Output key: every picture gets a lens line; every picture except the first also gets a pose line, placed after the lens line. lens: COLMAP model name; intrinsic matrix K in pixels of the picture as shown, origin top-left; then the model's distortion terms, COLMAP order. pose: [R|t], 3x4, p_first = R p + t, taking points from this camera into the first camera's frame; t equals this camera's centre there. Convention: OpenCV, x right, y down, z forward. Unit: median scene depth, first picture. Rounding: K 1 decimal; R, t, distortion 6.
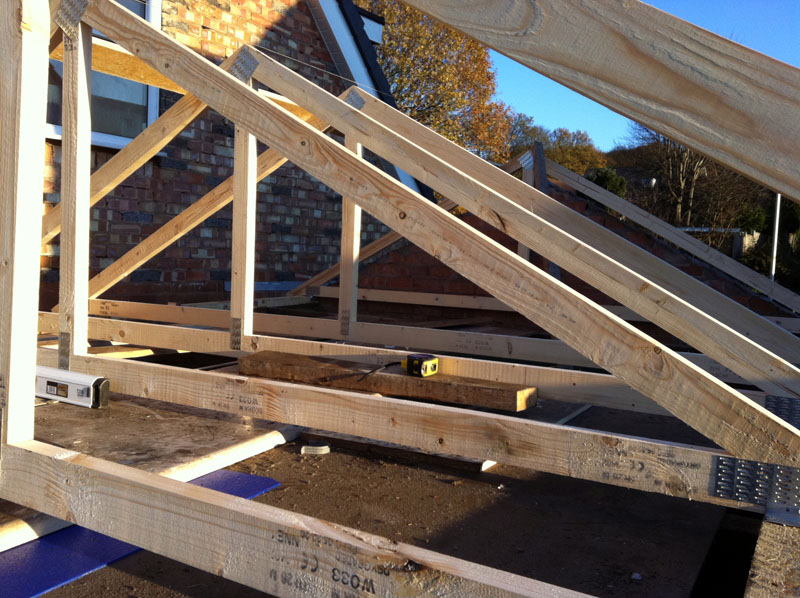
lens RADIAL K [[726.2, 0, 395.2], [0, 726.2, 302.5], [0, 0, 1]] dist [0.036908, -0.014736]
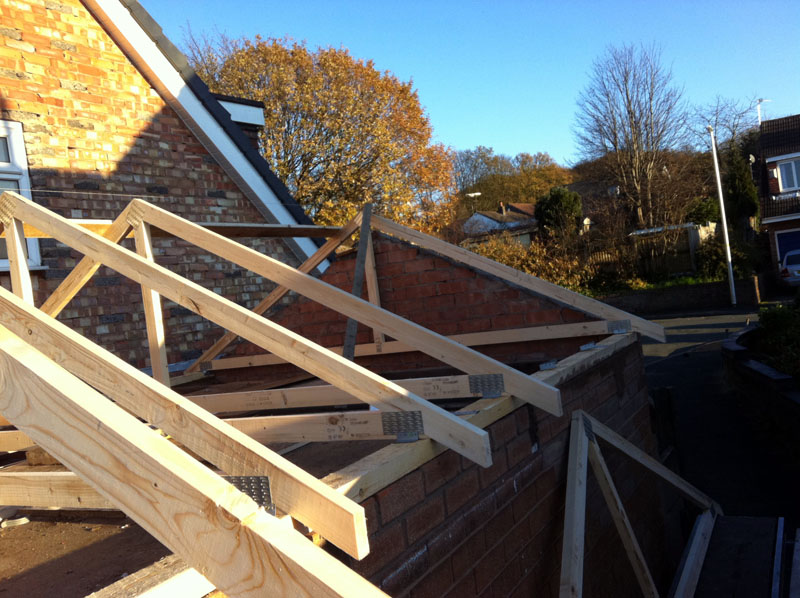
lens RADIAL K [[720.1, 0, 400.0], [0, 720.1, 299.0], [0, 0, 1]] dist [0.031859, -0.034748]
pose [[0.985206, -0.170659, 0.015613, 0.156432], [0.171318, 0.983079, -0.064855, 0.004953], [-0.004281, 0.066570, 0.997773, -0.073798]]
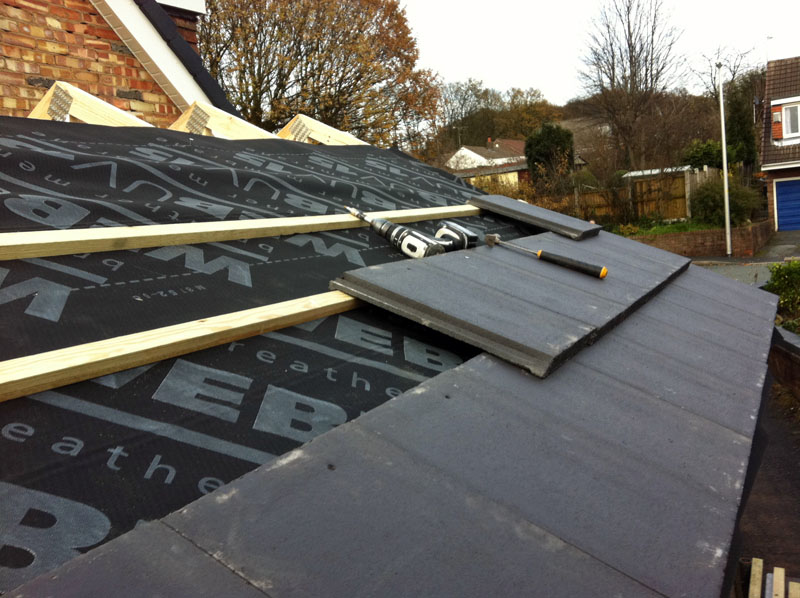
lens RADIAL K [[720.1, 0, 400.0], [0, 720.1, 299.0], [0, 0, 1]] dist [0.031859, -0.034748]
pose [[0.990698, -0.133384, 0.026928, 0.186414], [0.132597, 0.990740, 0.029187, -0.018448], [-0.030572, -0.025345, 0.999211, 0.167408]]
